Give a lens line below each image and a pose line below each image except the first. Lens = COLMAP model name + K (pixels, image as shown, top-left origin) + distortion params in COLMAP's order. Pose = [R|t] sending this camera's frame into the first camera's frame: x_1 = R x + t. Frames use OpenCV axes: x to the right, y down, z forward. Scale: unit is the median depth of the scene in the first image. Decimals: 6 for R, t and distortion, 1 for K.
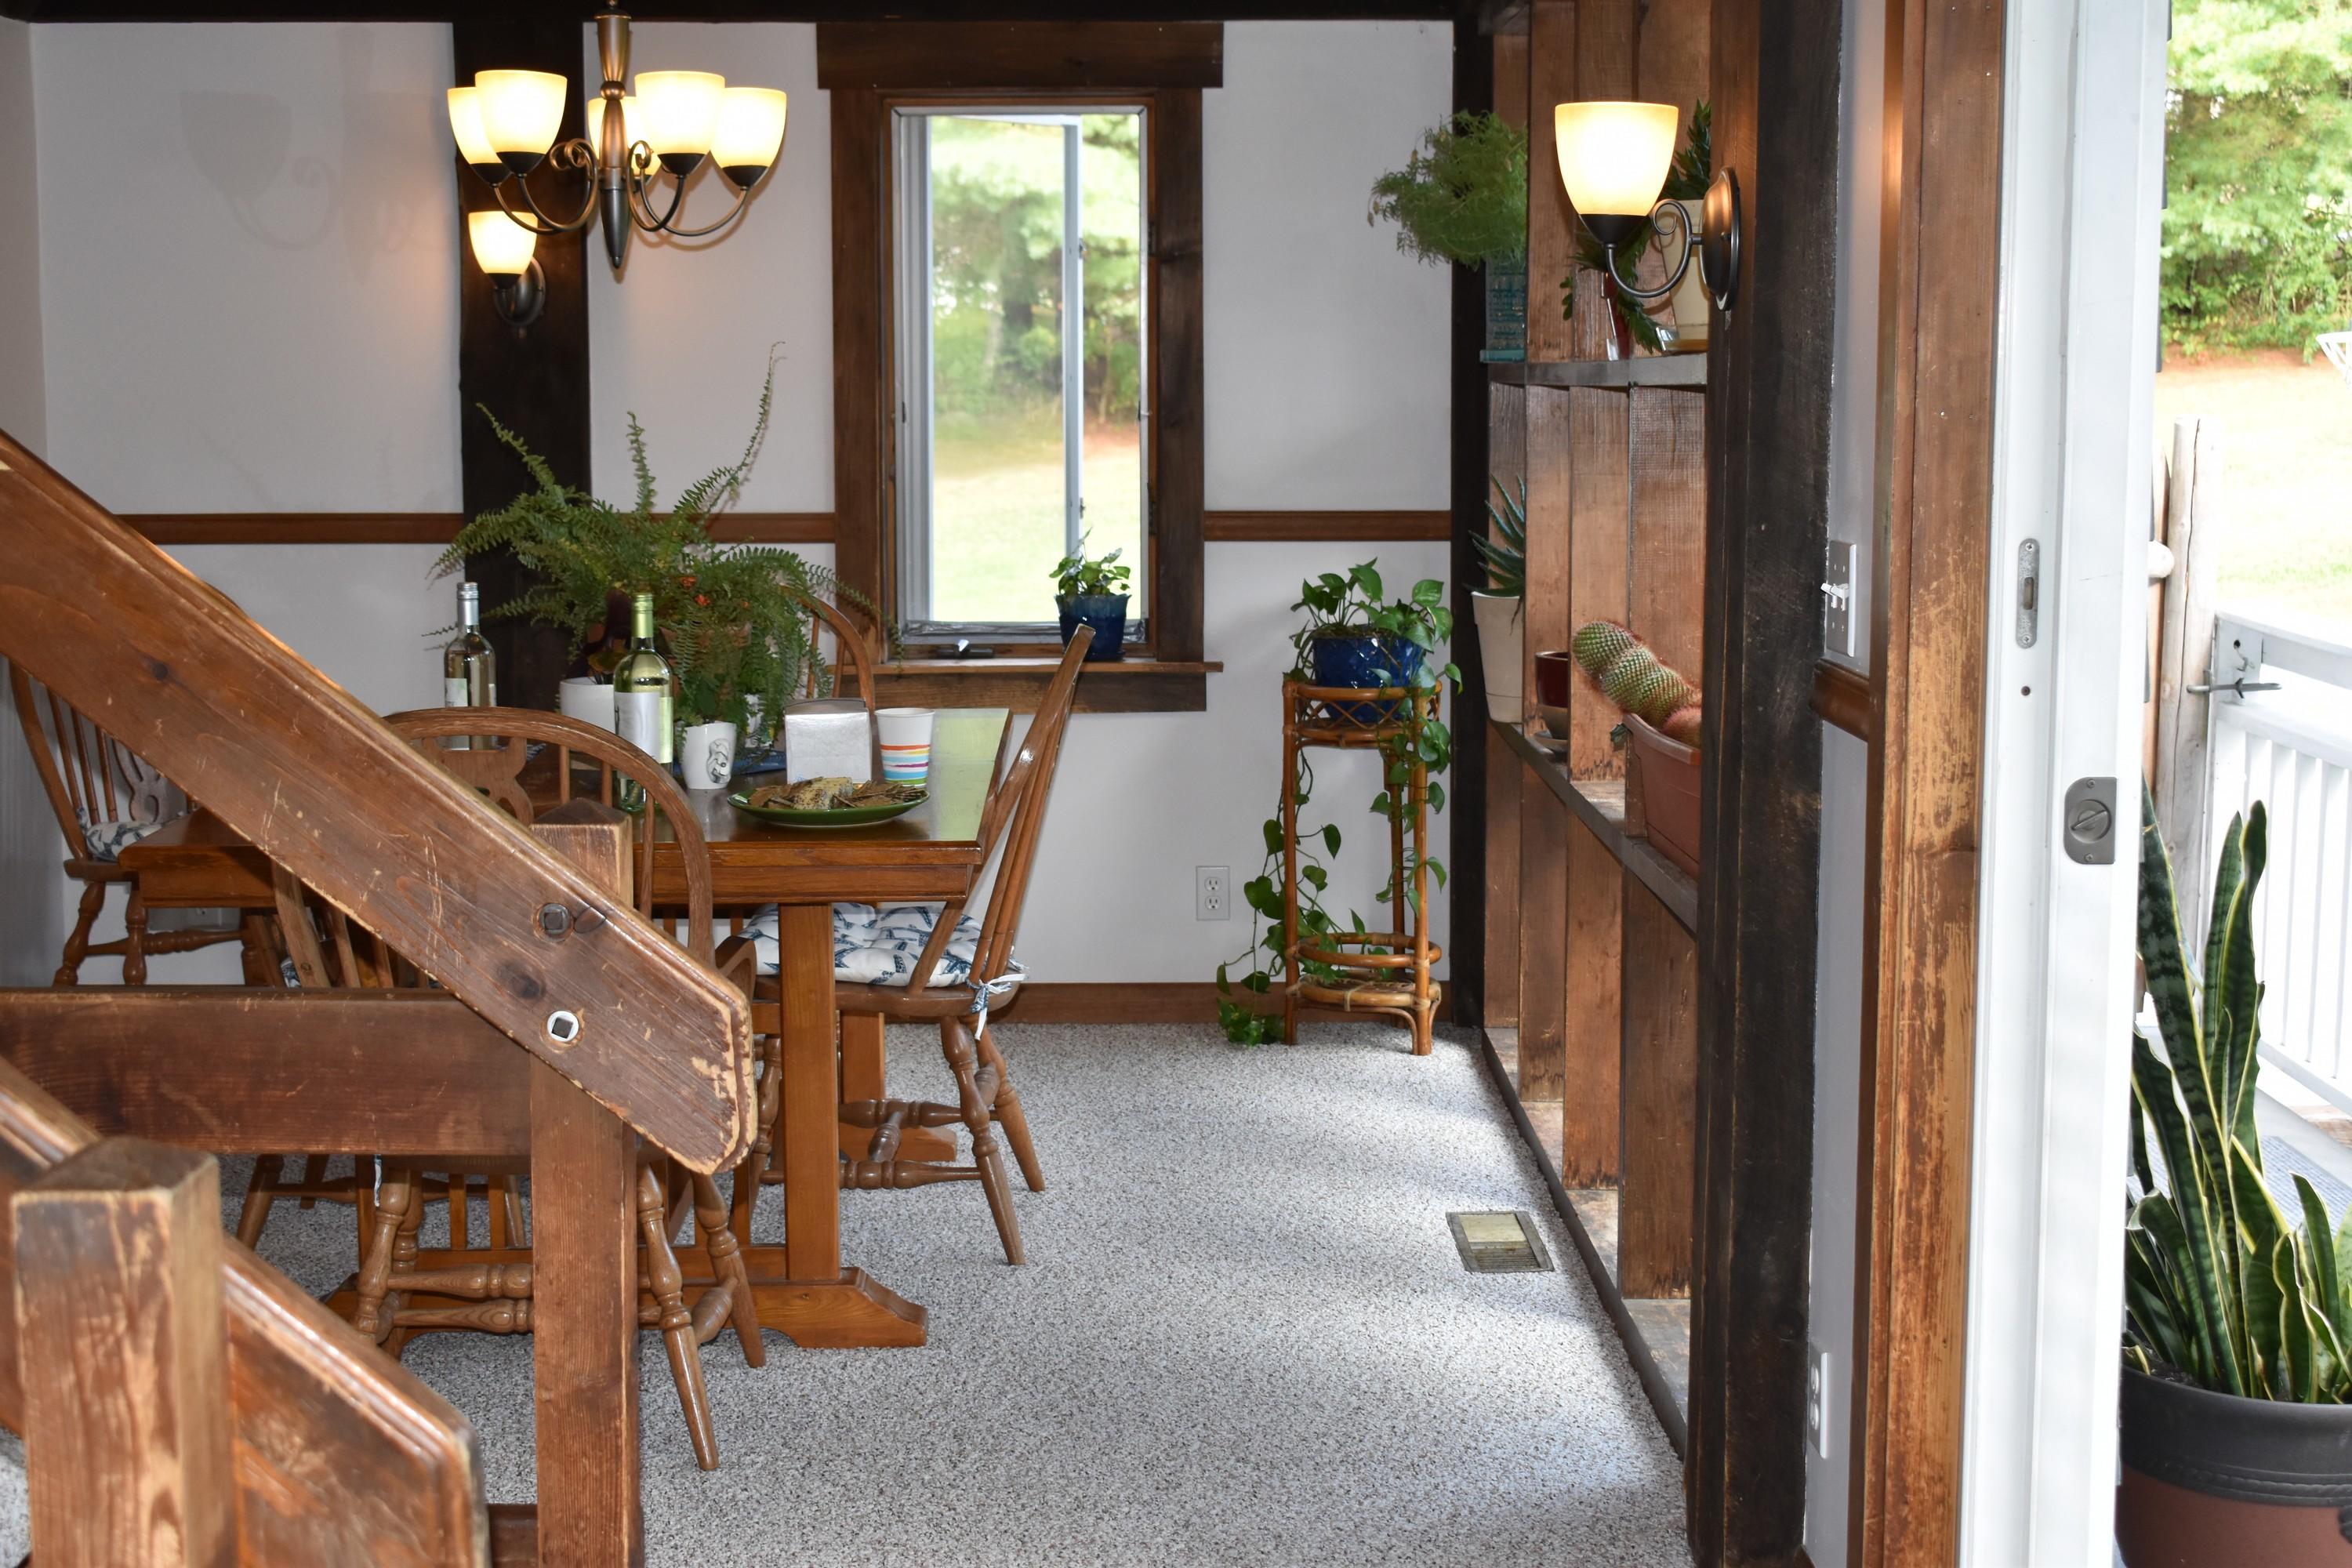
lens RADIAL K [[3523.8, 0, 1176.0], [0, 3523.8, 784.0], [0, 0, 1]] dist [-0.023420, -0.001606]
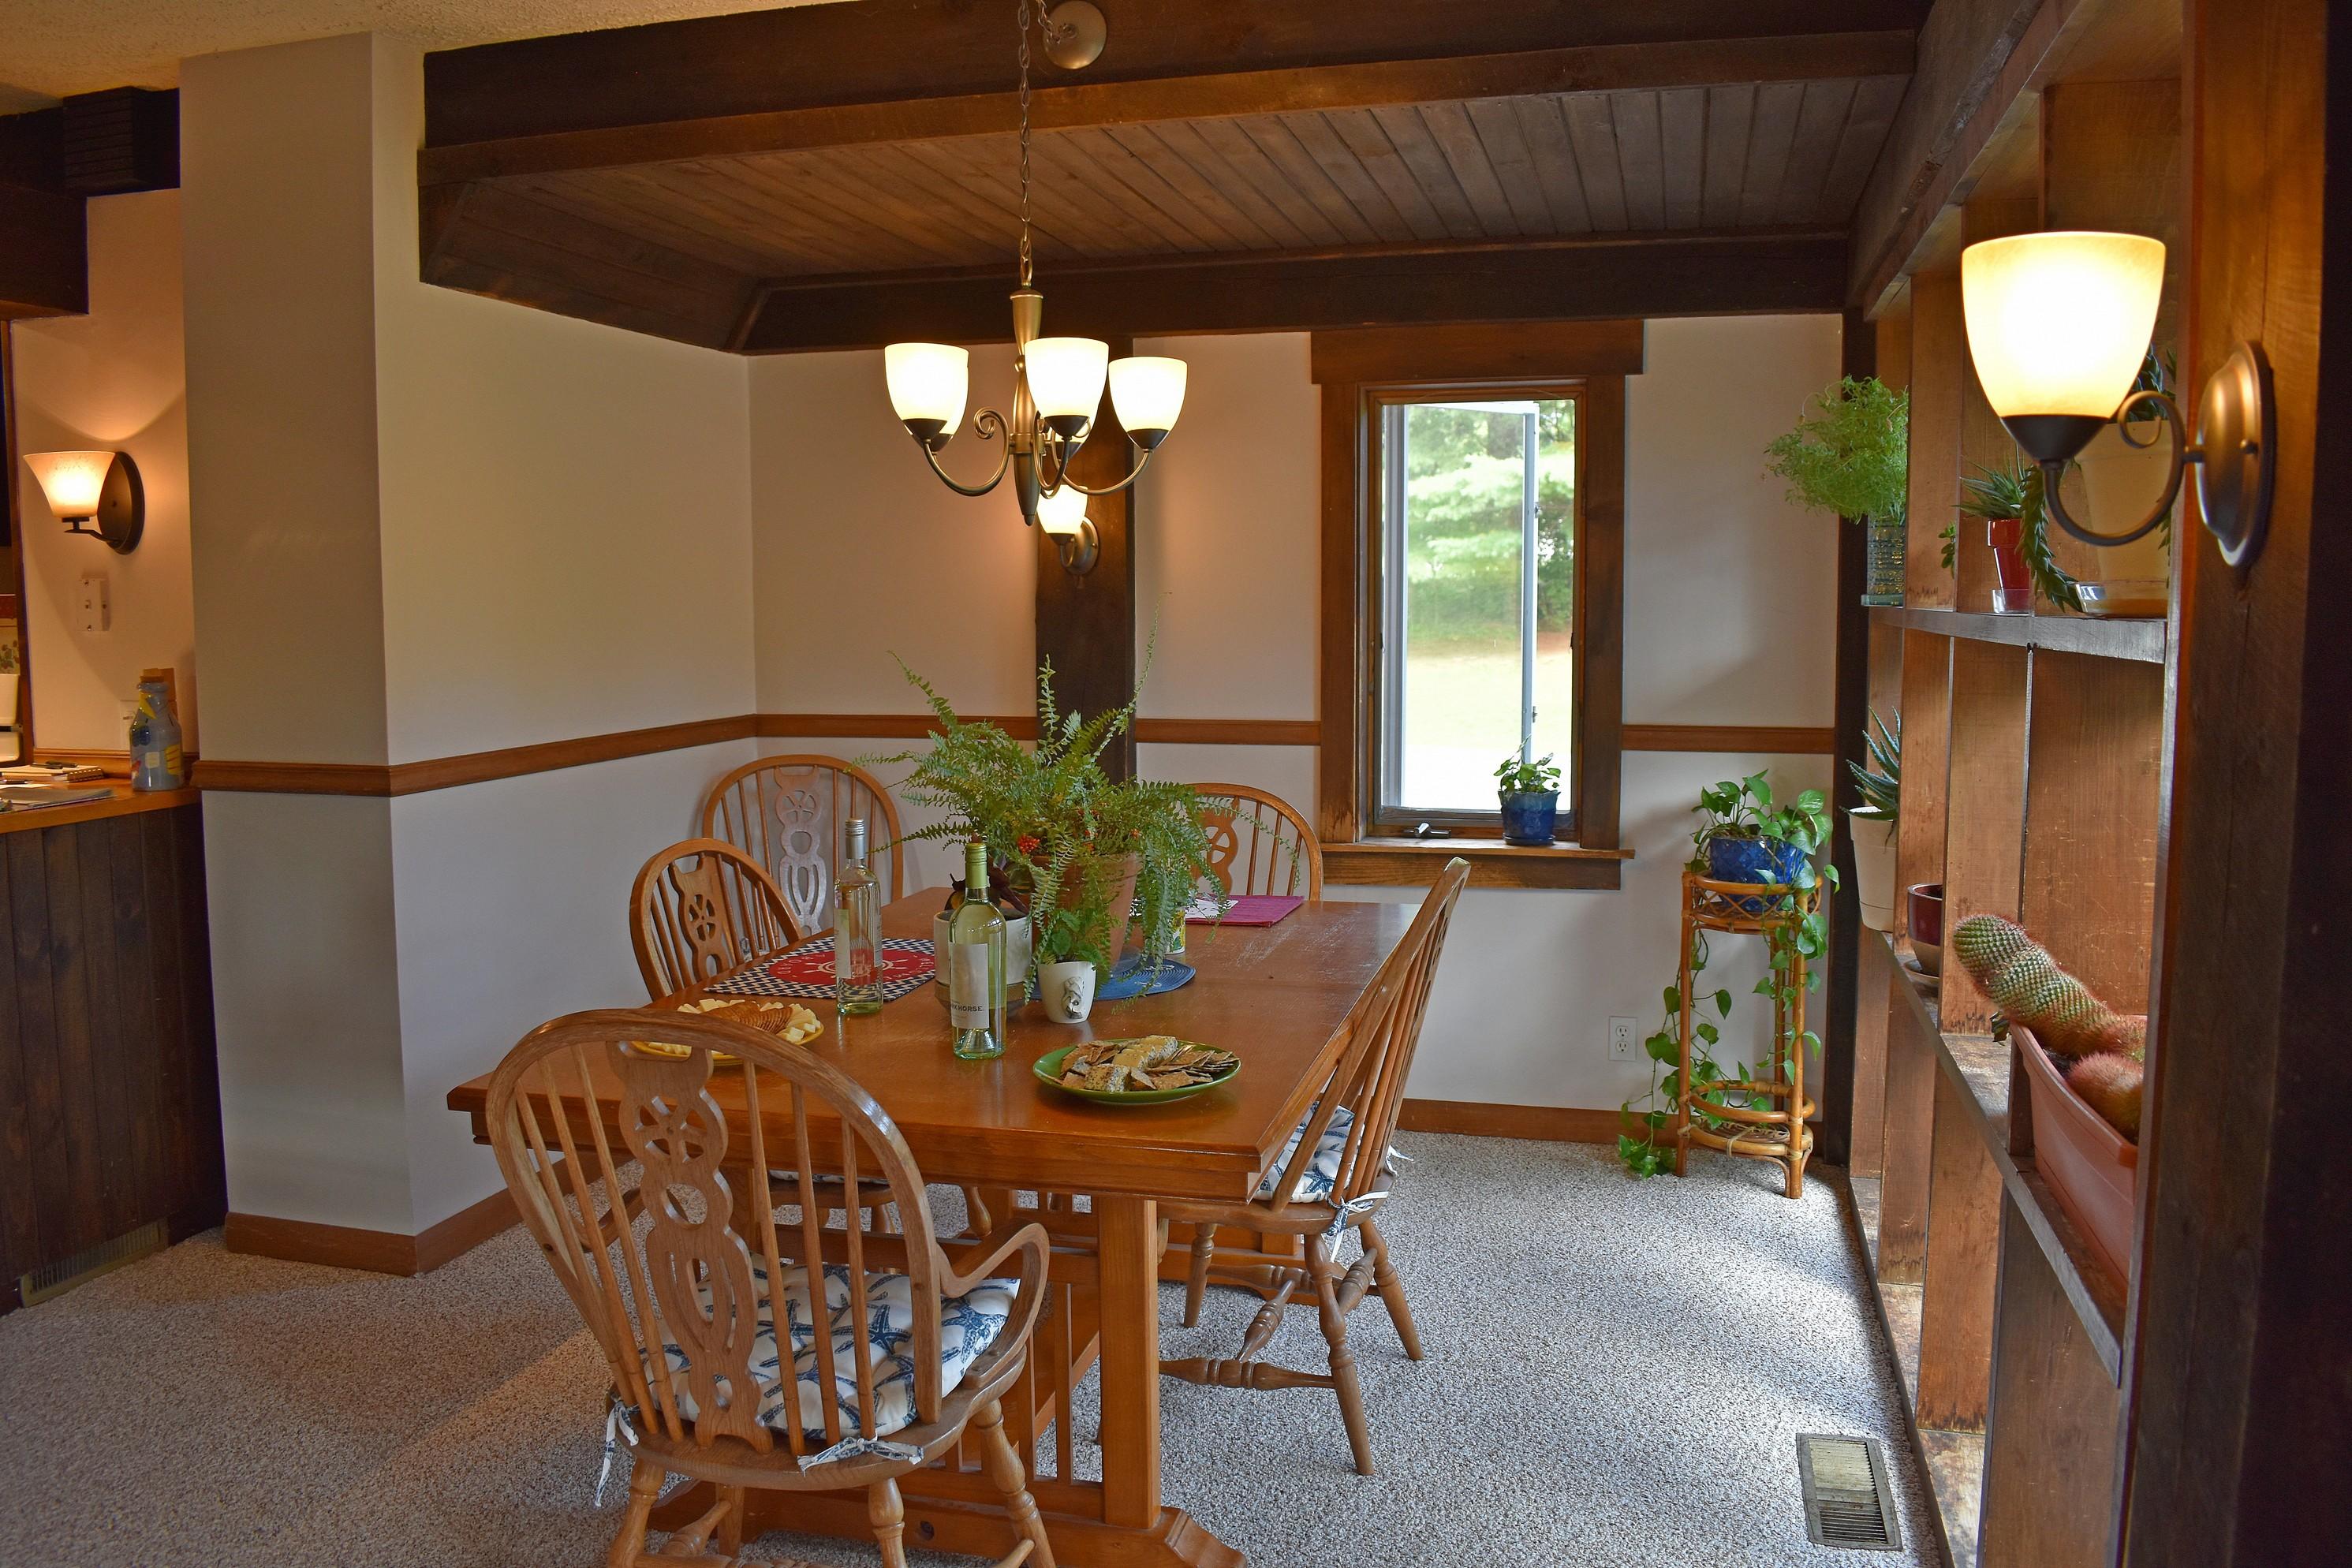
lens RADIAL K [[1853.1, 0, 1176.0], [0, 1853.1, 784.0], [0, 0, 1]] dist [-0.091894, 0.006936]
pose [[0.961814, 0.024806, -0.272578, 0.035011], [-0.027849, 0.999585, -0.007302, -0.050304], [0.272284, 0.014614, 0.962106, 0.365547]]
